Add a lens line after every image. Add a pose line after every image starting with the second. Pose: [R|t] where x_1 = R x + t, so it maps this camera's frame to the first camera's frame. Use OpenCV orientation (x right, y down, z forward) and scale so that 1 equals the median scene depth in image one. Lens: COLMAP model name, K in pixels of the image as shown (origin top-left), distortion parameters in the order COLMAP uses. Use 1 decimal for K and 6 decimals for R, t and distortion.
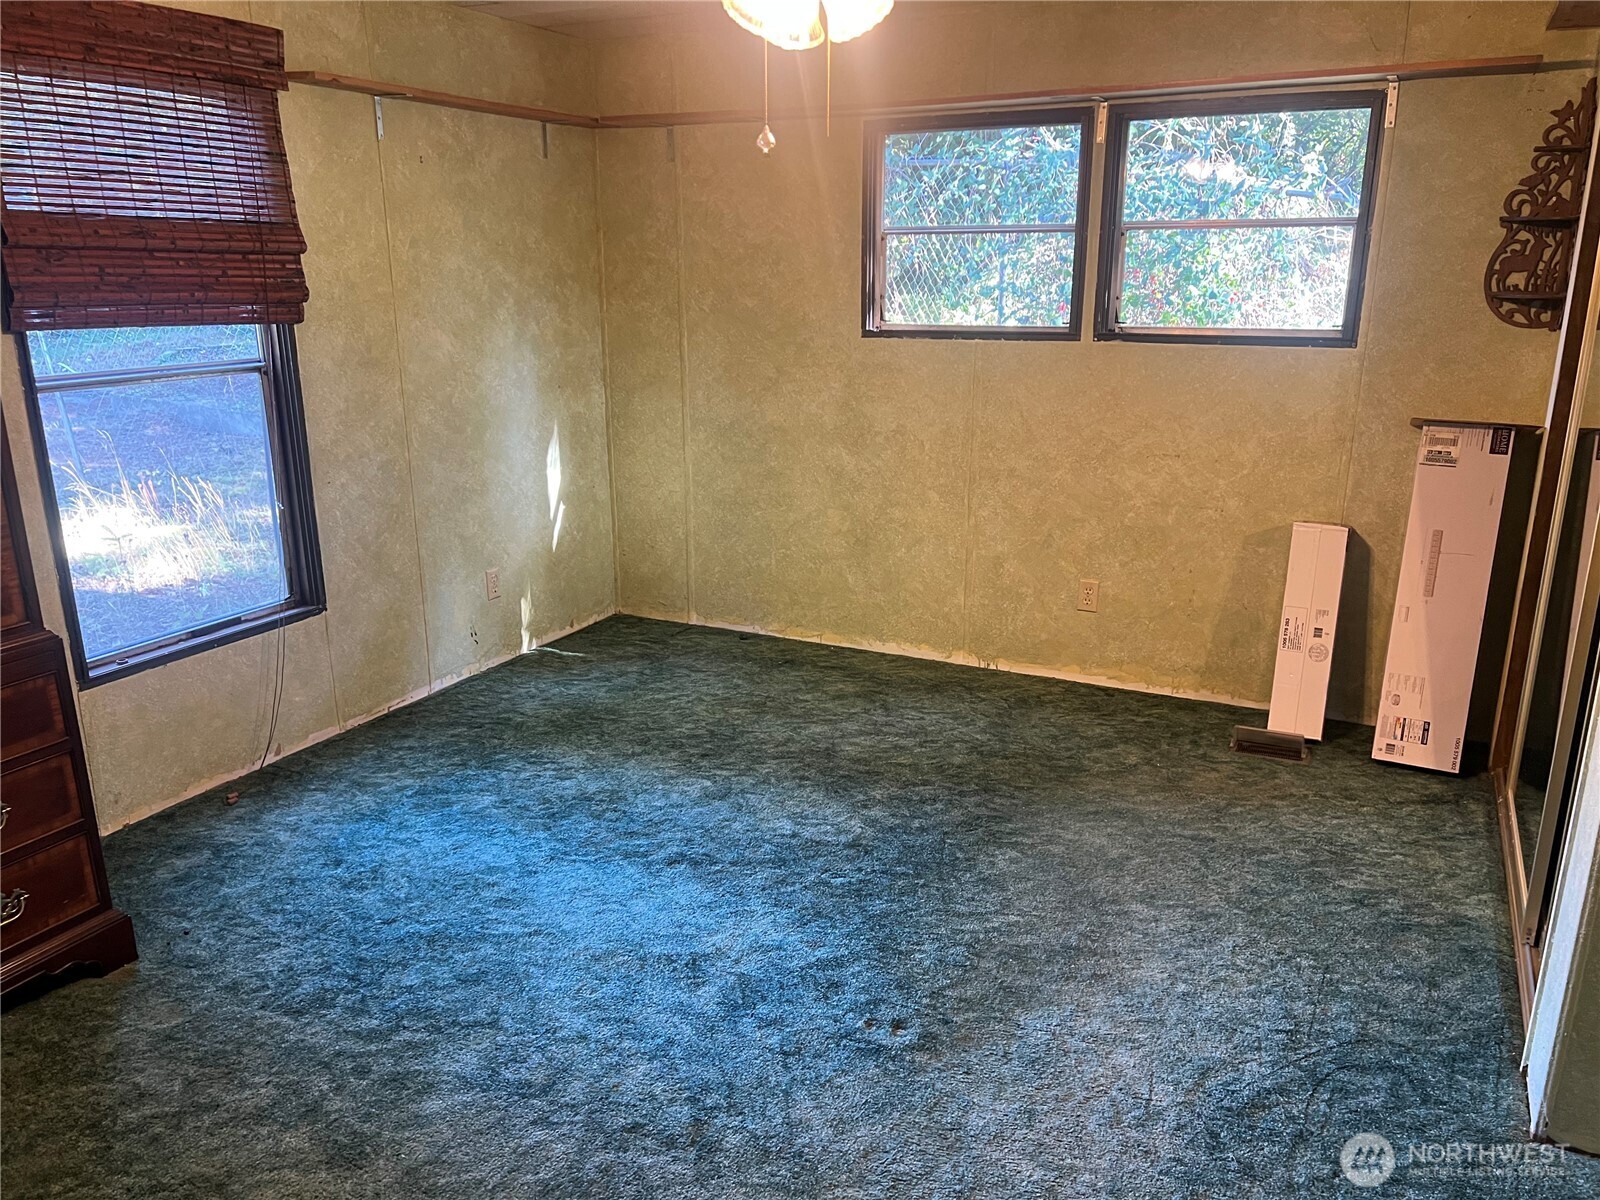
lens RADIAL K [[1191.5, 0, 779.5], [0, 1191.5, 591.6], [0, 0, 1]] dist [0.092770, -0.150609]
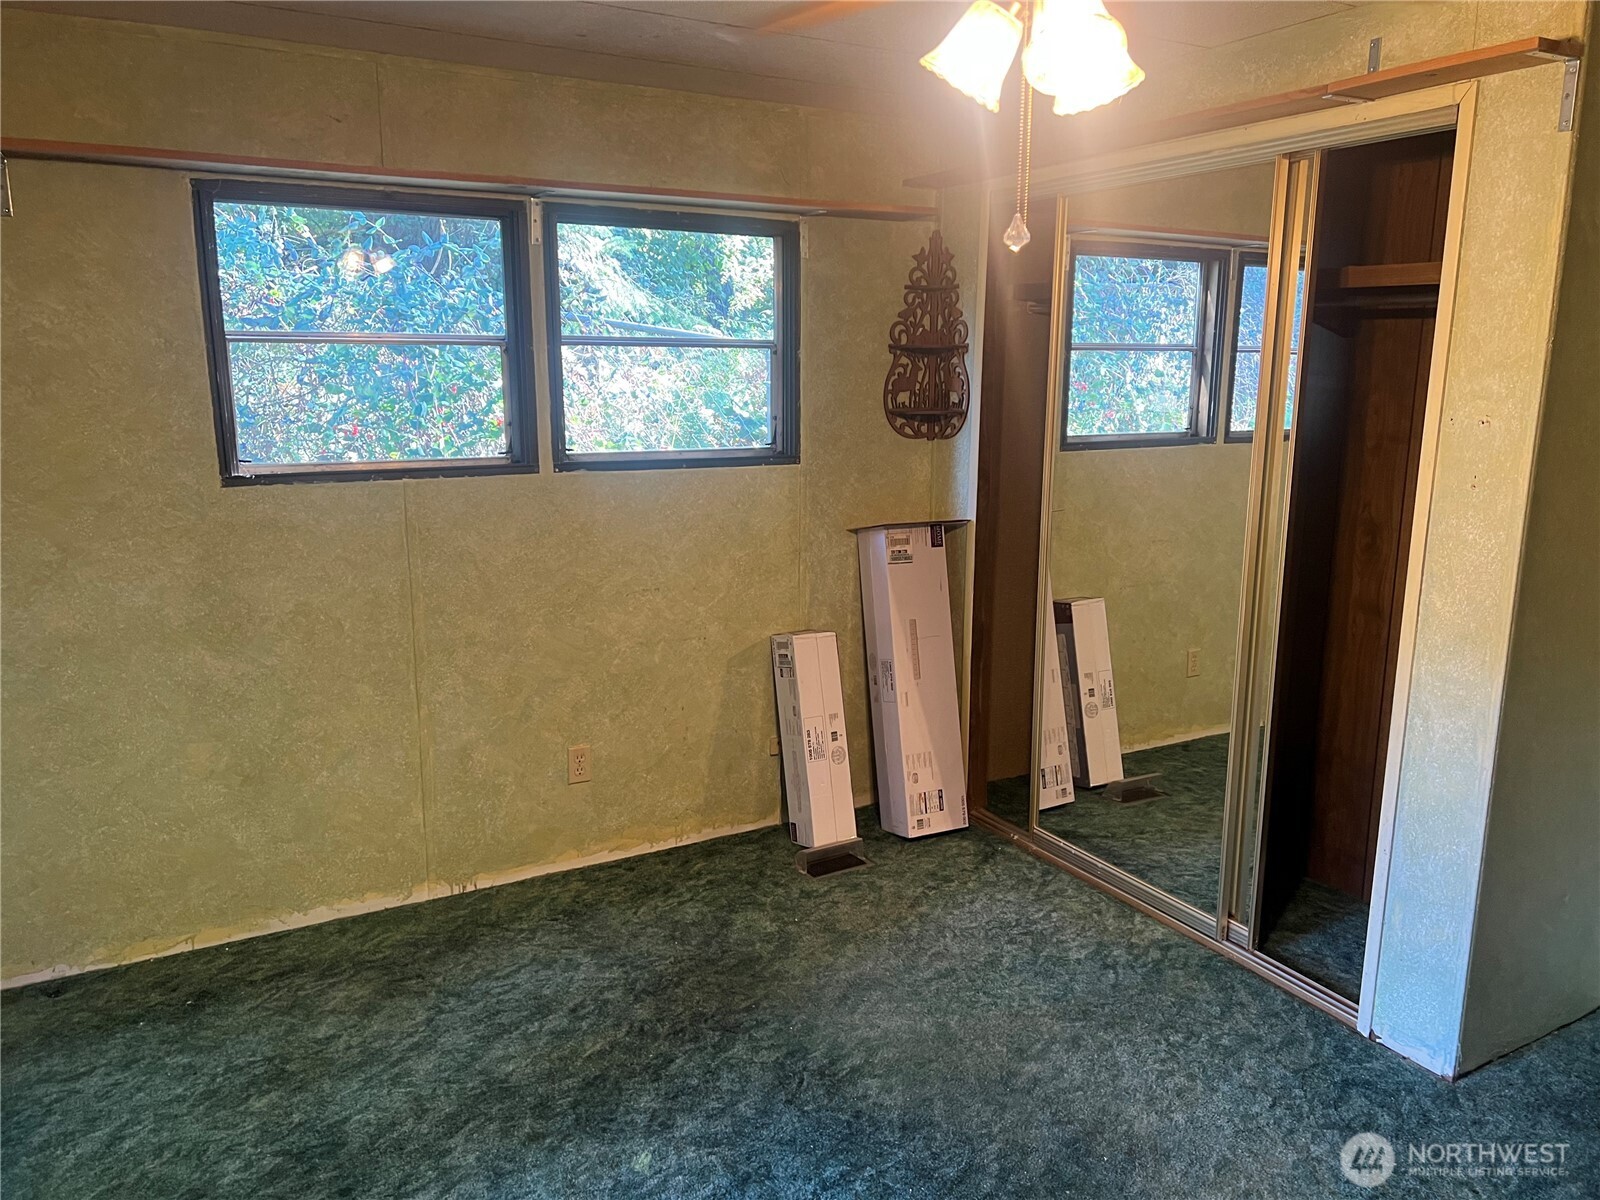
lens RADIAL K [[1215.6, 0, 805.2], [0, 1215.6, 574.9], [0, 0, 1]] dist [0.073213, -0.101732]
pose [[0.542102, -0.140330, 0.828512, -0.375543], [0.215542, 0.976192, 0.024312, -0.120980], [-0.812199, 0.165400, 0.559443, 0.384105]]
